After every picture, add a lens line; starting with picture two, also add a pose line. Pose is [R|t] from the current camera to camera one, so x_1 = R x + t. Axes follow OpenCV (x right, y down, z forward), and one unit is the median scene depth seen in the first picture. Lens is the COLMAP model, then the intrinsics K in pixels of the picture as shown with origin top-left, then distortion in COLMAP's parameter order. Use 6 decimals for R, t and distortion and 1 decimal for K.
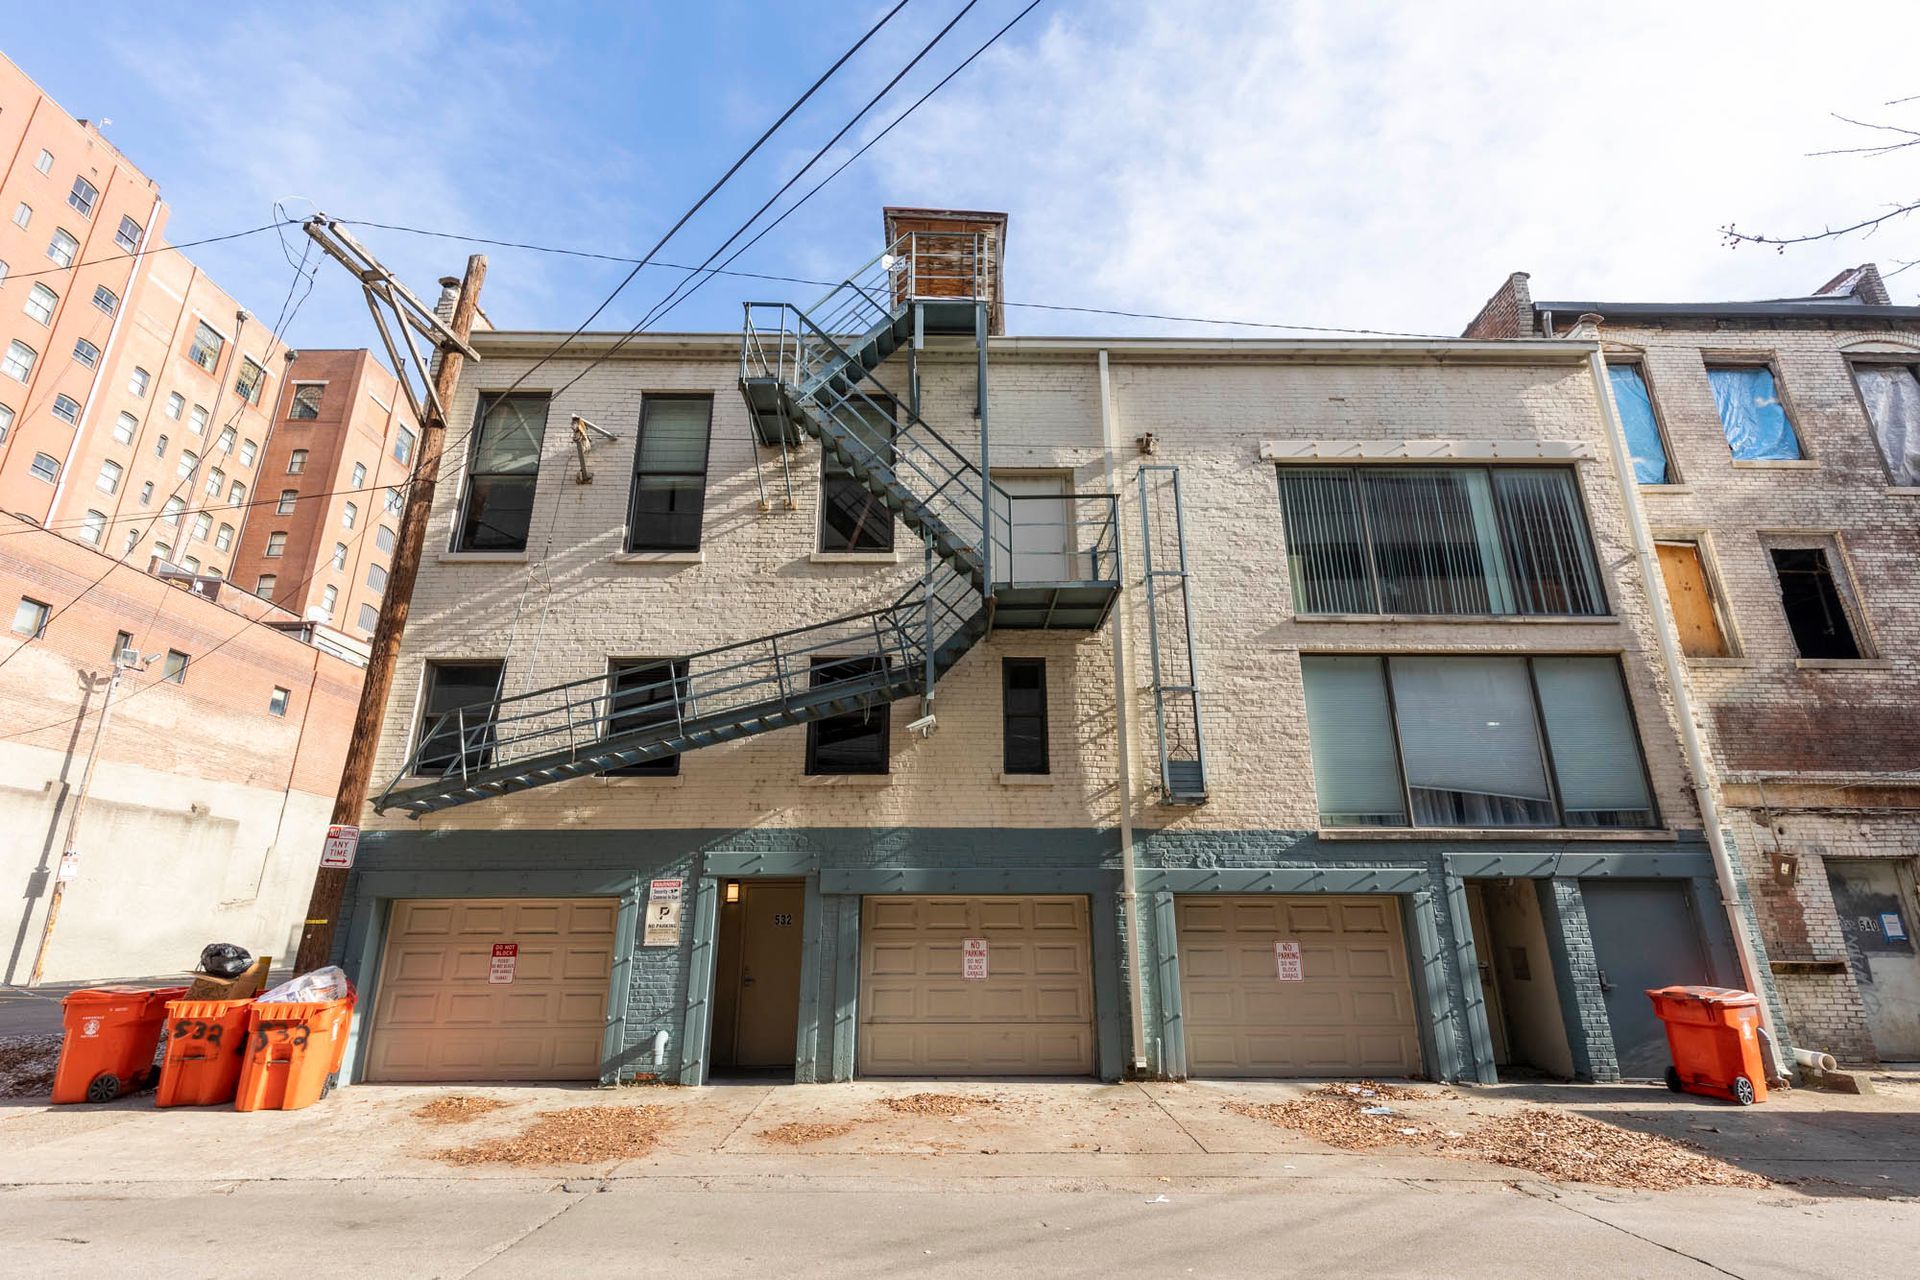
lens RADIAL K [[874.2, 0, 963.2], [0, 874.2, 651.5], [0, 0, 1]] dist [0.003603, 0.000196]
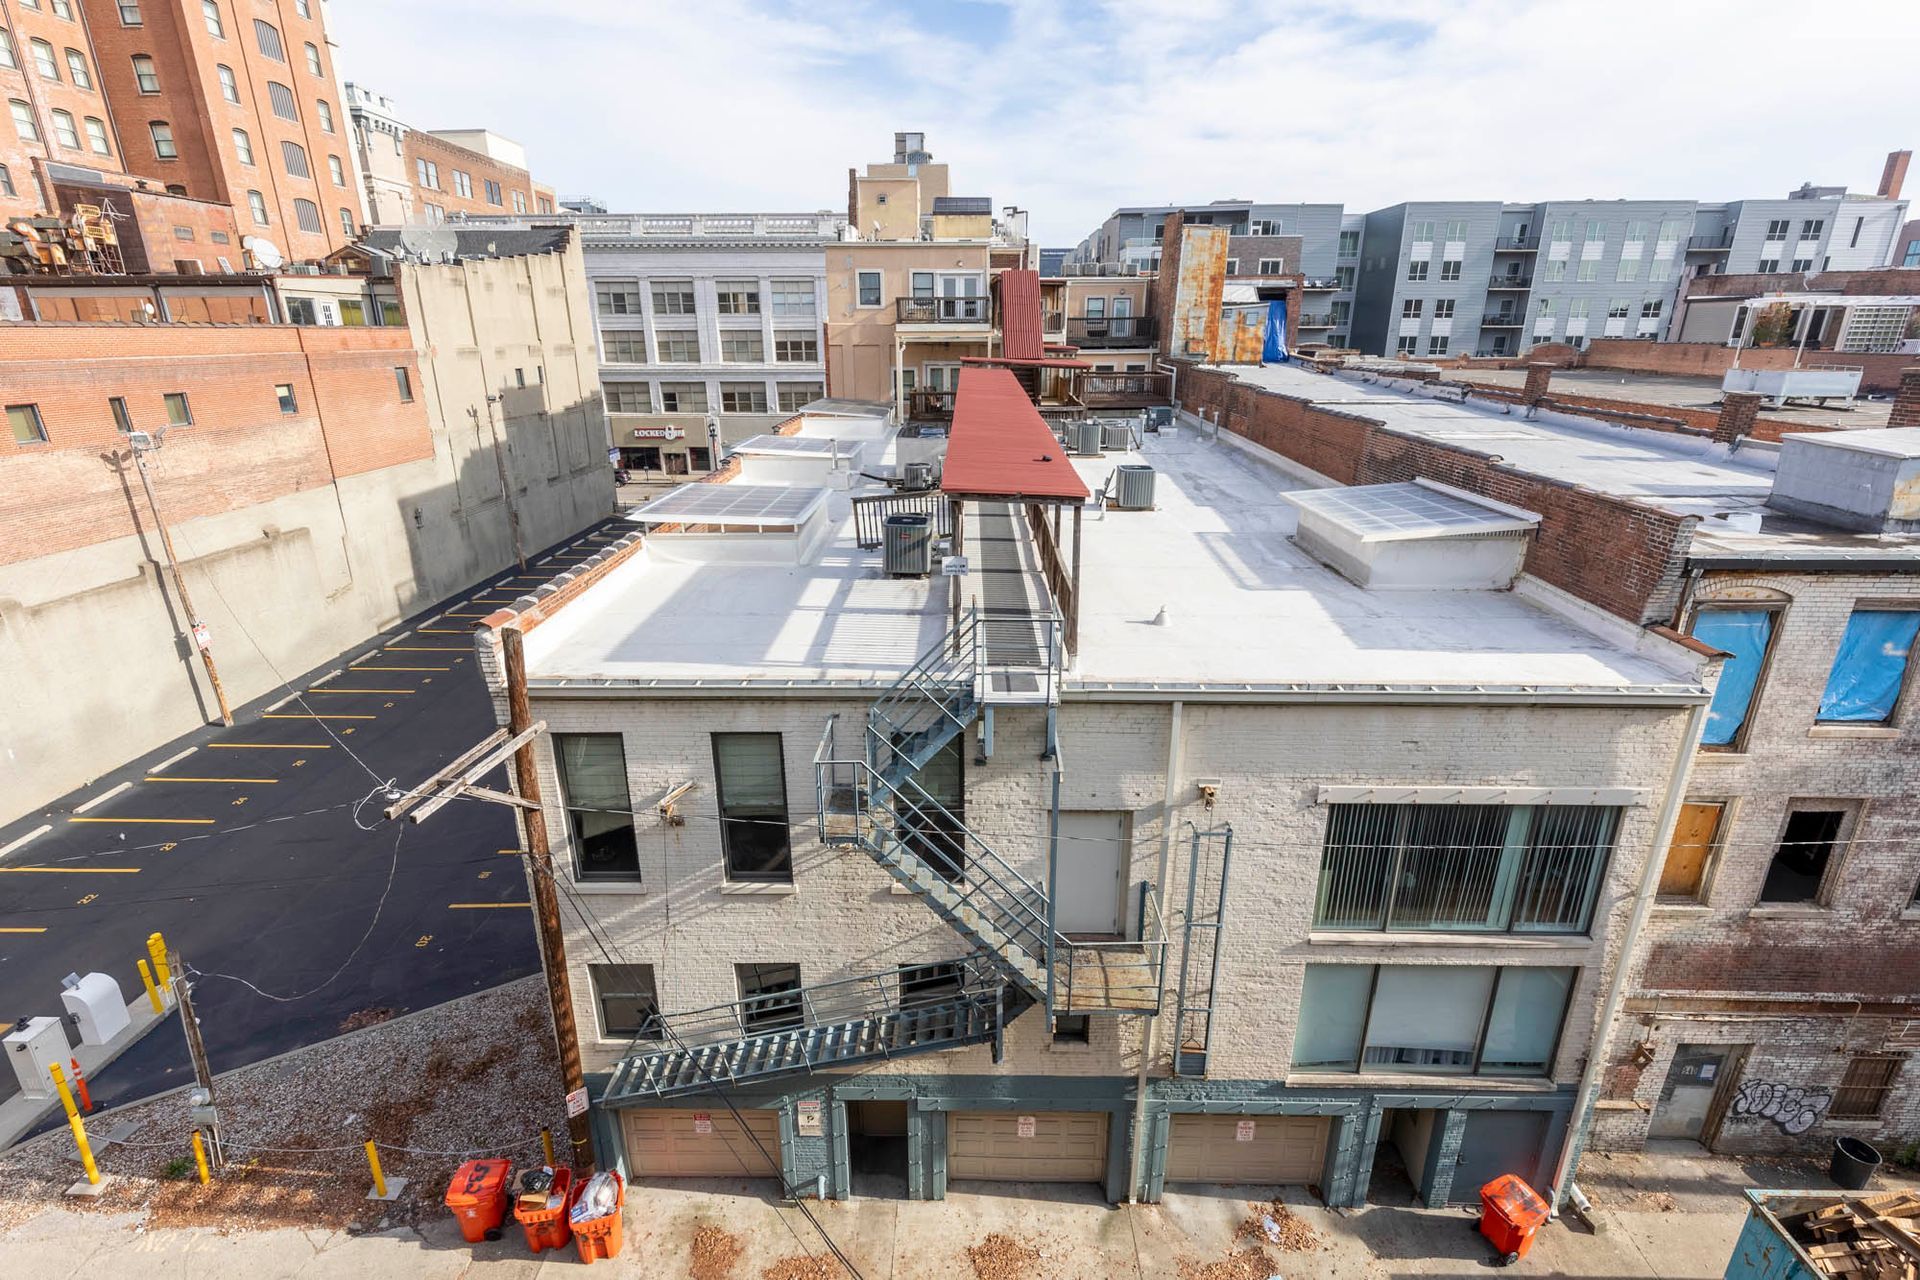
lens RADIAL K [[892.8, 0, 960.0], [0, 892.8, 640.0], [0, 0, 1]] dist [0.003693, 0.000588]
pose [[0.999624, 0.009371, -0.025777, -0.056837], [0.007968, 0.800067, 0.599858, -1.020504], [0.026244, -0.599838, 0.799691, 0.260329]]
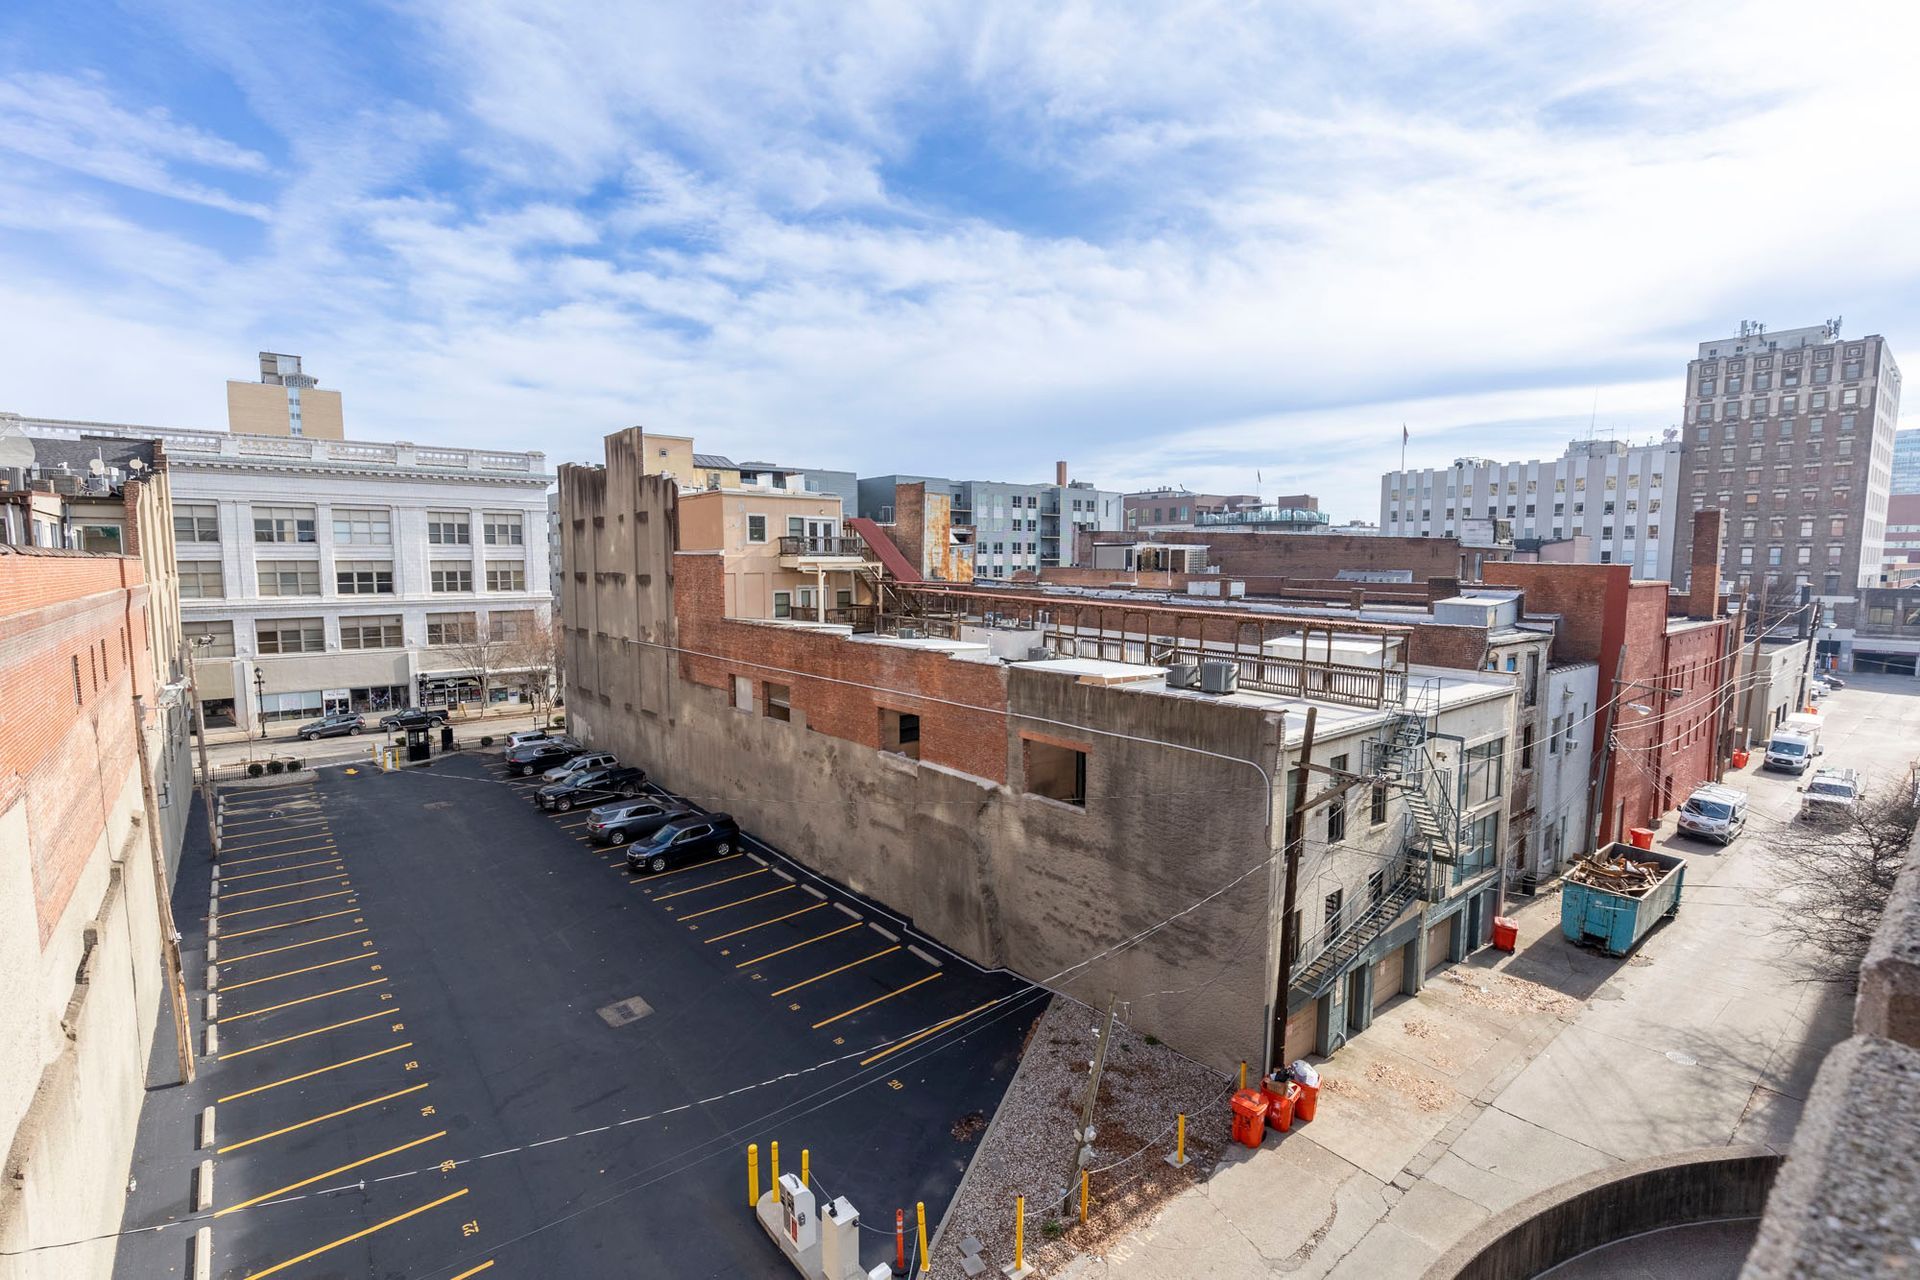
lens RADIAL K [[874.2, 0, 963.2], [0, 874.2, 651.5], [0, 0, 1]] dist [0.003603, 0.000196]
pose [[0.778111, -0.063055, 0.624953, -2.248305], [-0.193380, 0.922575, 0.333855, -1.042451], [-0.597618, -0.380630, 0.705673, 0.209529]]
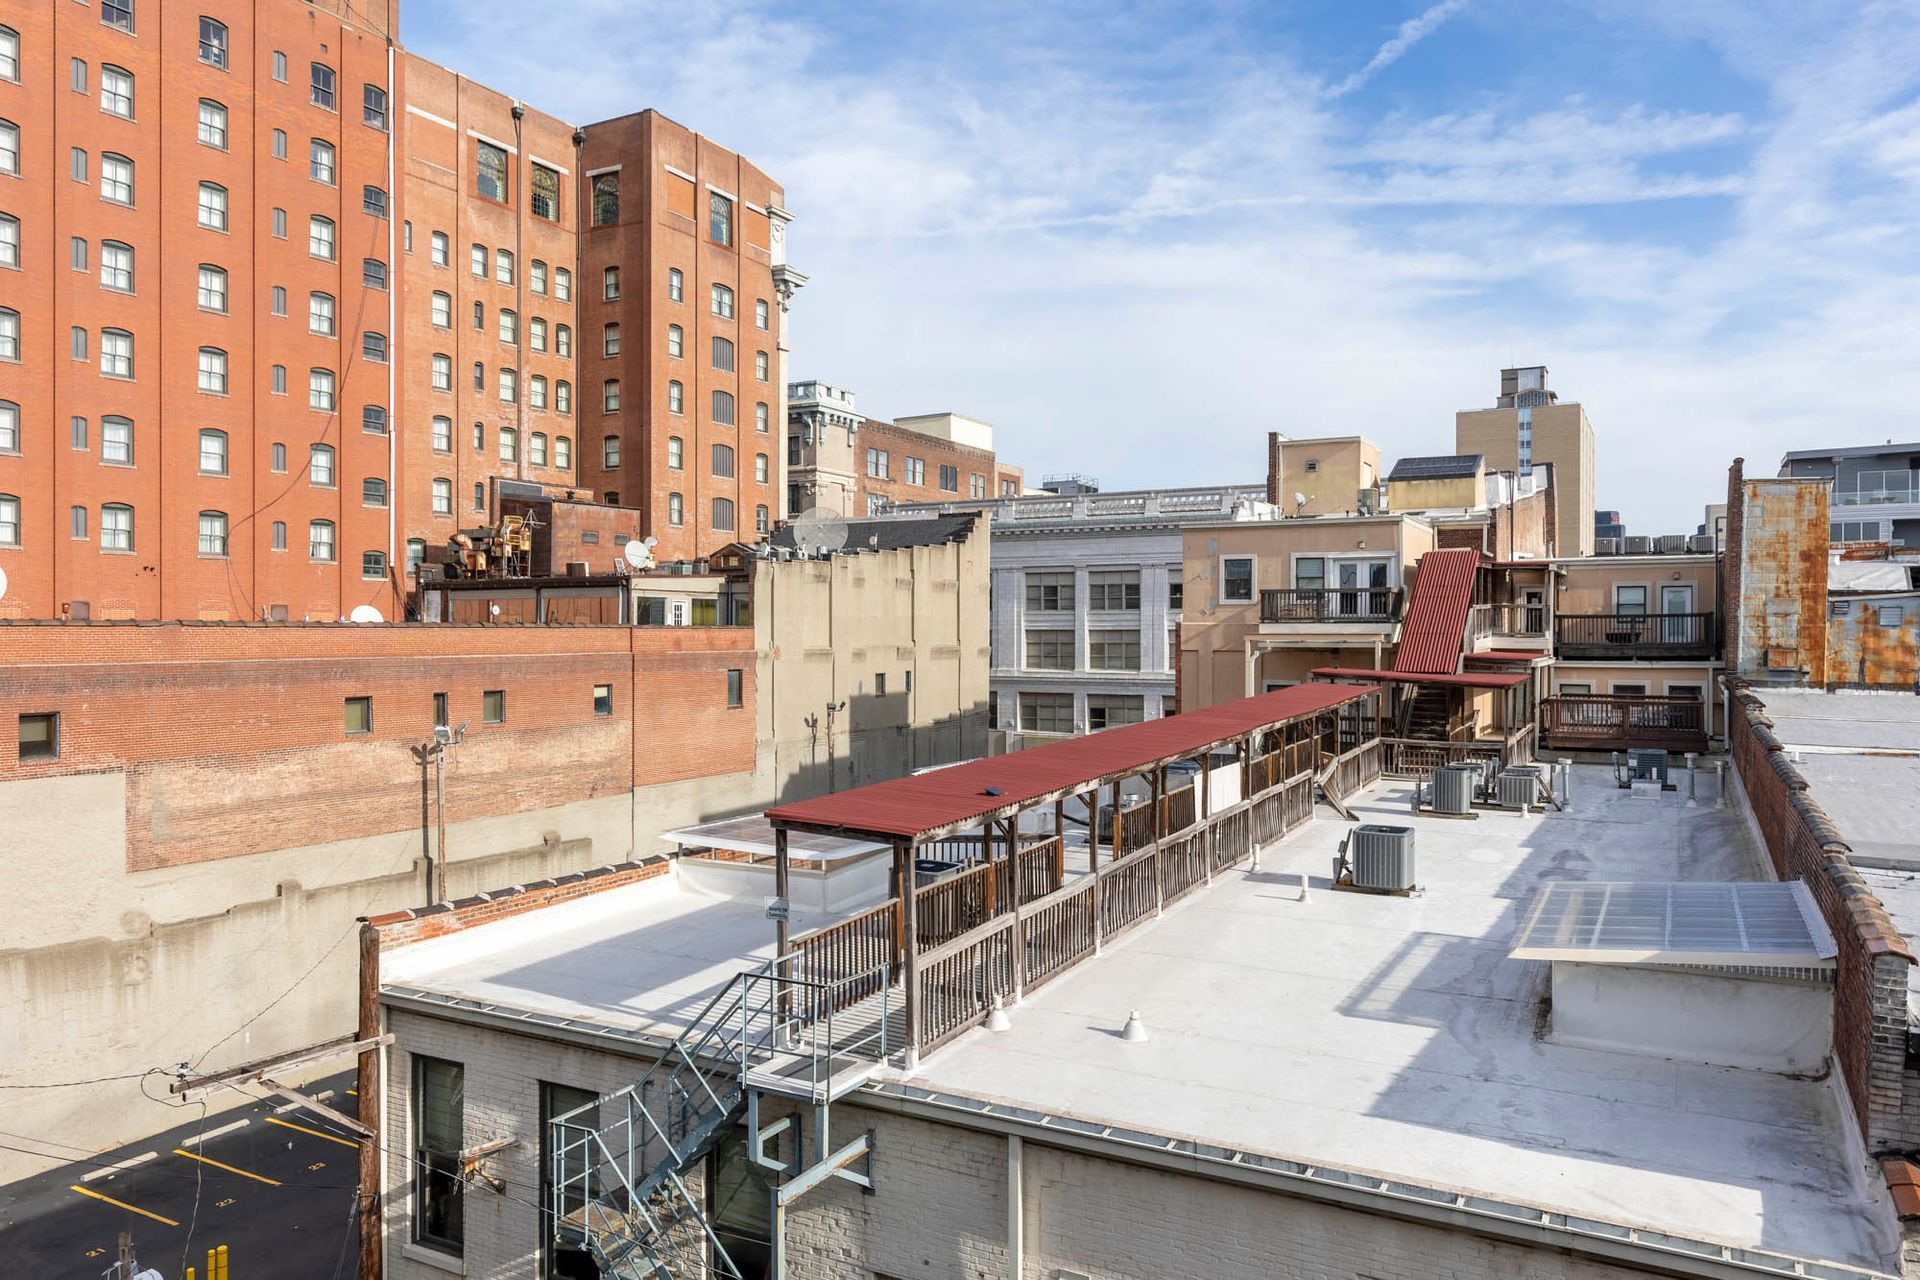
lens RADIAL K [[1315.8, 0, 974.4], [0, 1315.8, 638.4], [0, 0, 1]] dist [-0.003747, -0.000054]
pose [[0.874844, 0.006931, -0.484356, 0.644801], [0.144375, 0.950723, 0.274375, -1.026474], [0.462390, -0.309964, 0.830733, 0.269787]]
